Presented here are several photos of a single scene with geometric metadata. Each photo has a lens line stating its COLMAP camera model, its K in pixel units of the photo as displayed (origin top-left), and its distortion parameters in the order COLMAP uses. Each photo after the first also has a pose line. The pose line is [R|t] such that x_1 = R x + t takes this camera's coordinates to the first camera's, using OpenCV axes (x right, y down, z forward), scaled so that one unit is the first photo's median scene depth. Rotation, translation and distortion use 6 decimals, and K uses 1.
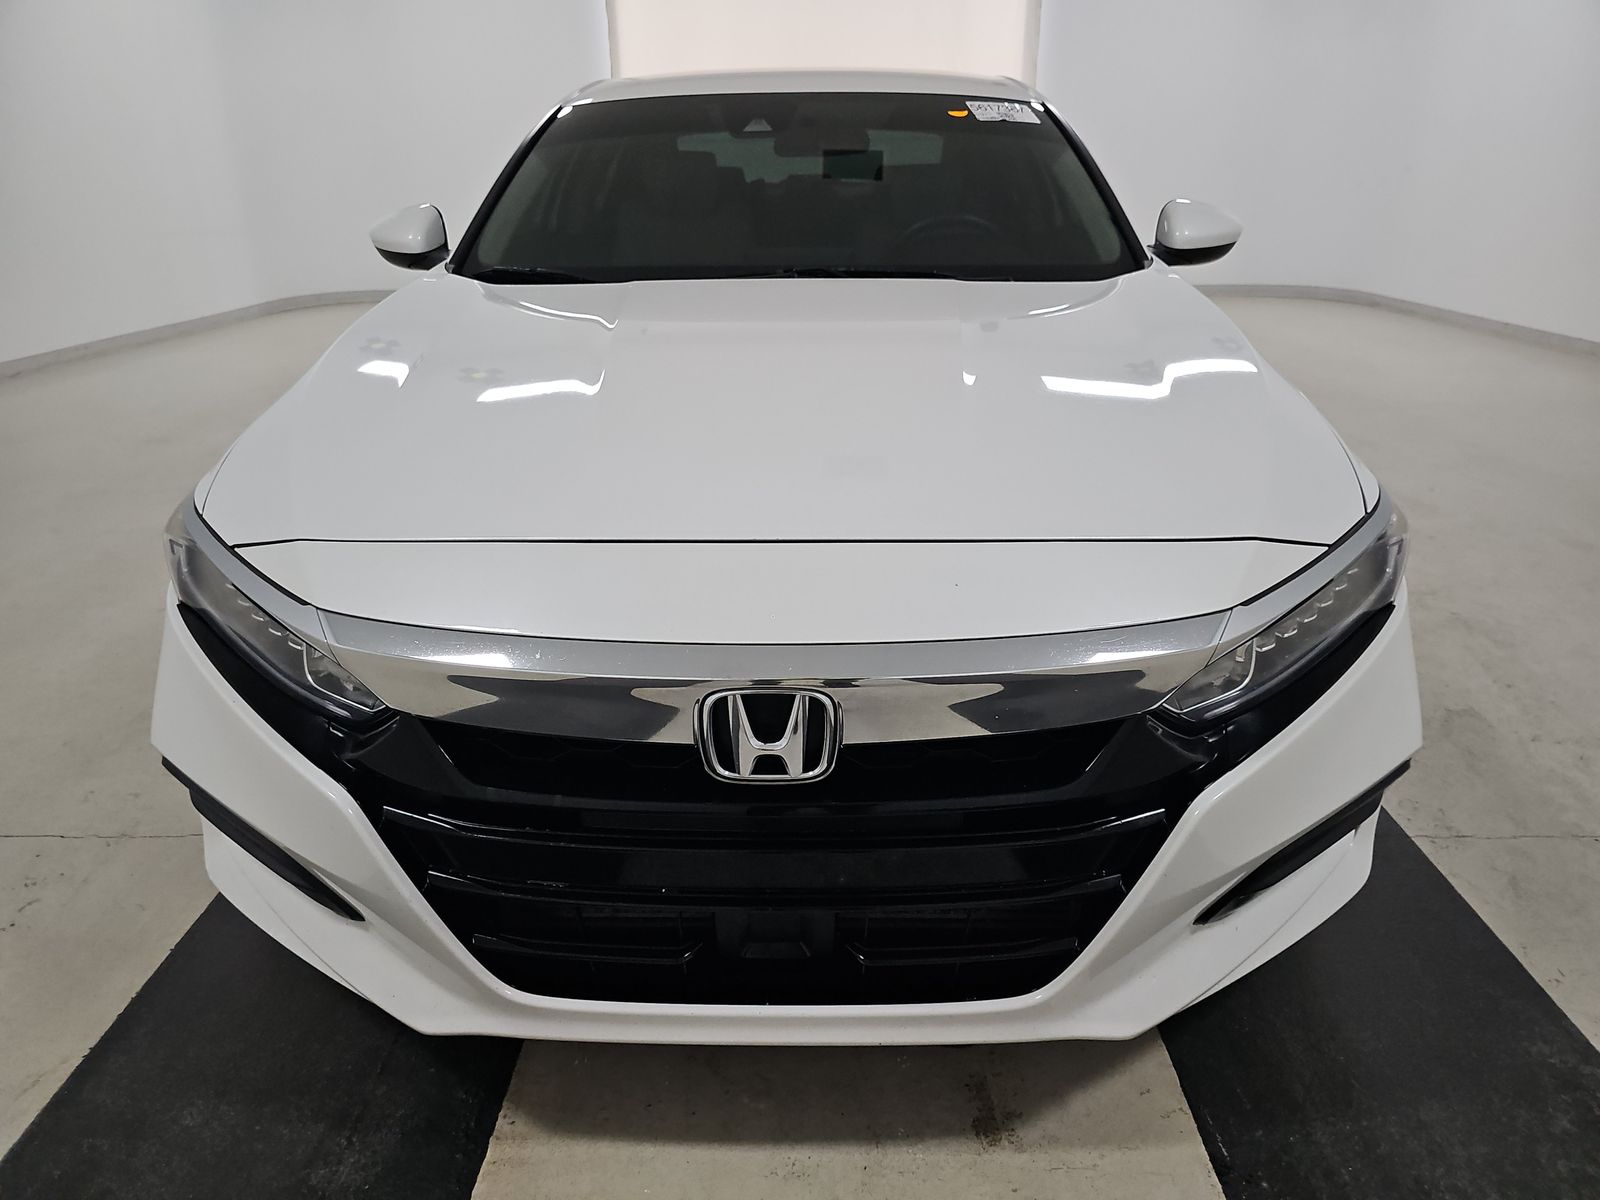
lens RADIAL K [[1074.3, 0, 799.3], [0, 1074.3, 598.5], [0, 0, 1]] dist [0.003094, 0.003769]
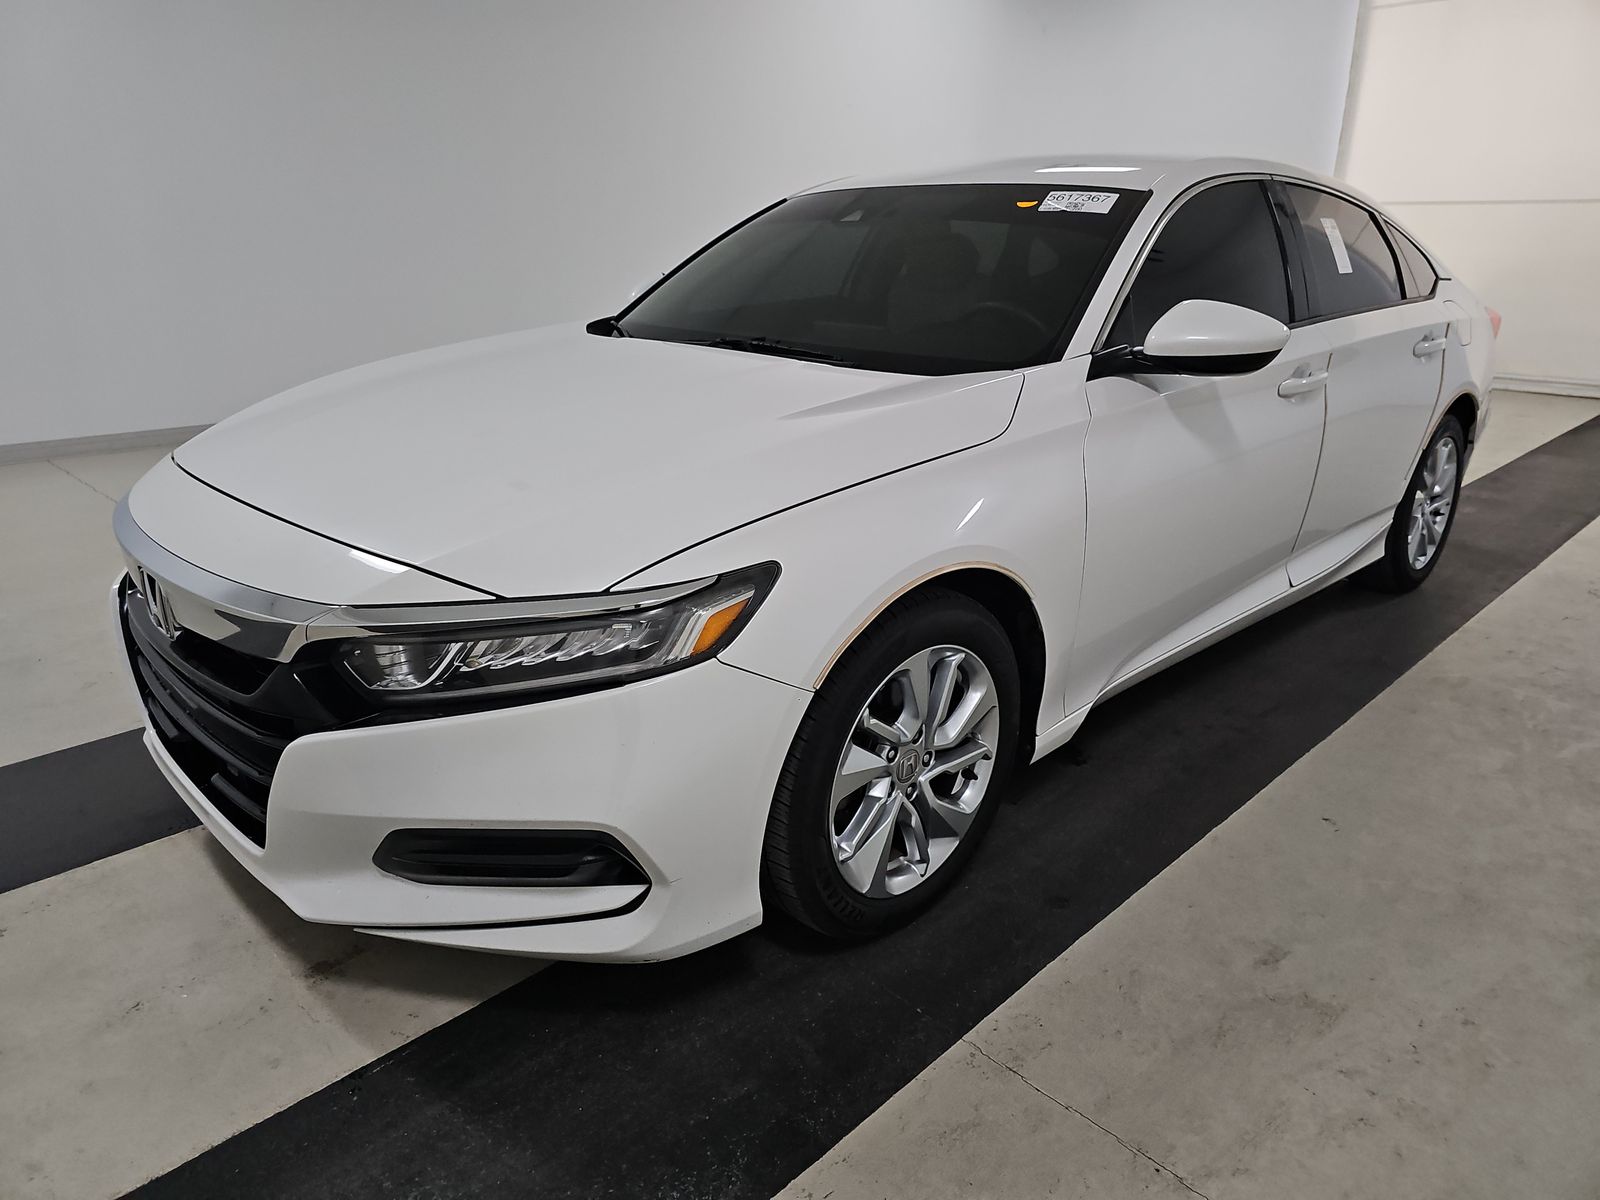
lens RADIAL K [[1074.3, 0, 796.8], [0, 1074.3, 586.0], [0, 0, 1]] dist [0.003094, 0.003769]
pose [[0.711102, 0.233407, -0.663216, 1.327085], [-0.273579, 0.960805, 0.044806, -0.176931], [0.647679, 0.149580, 0.747086, 0.309644]]
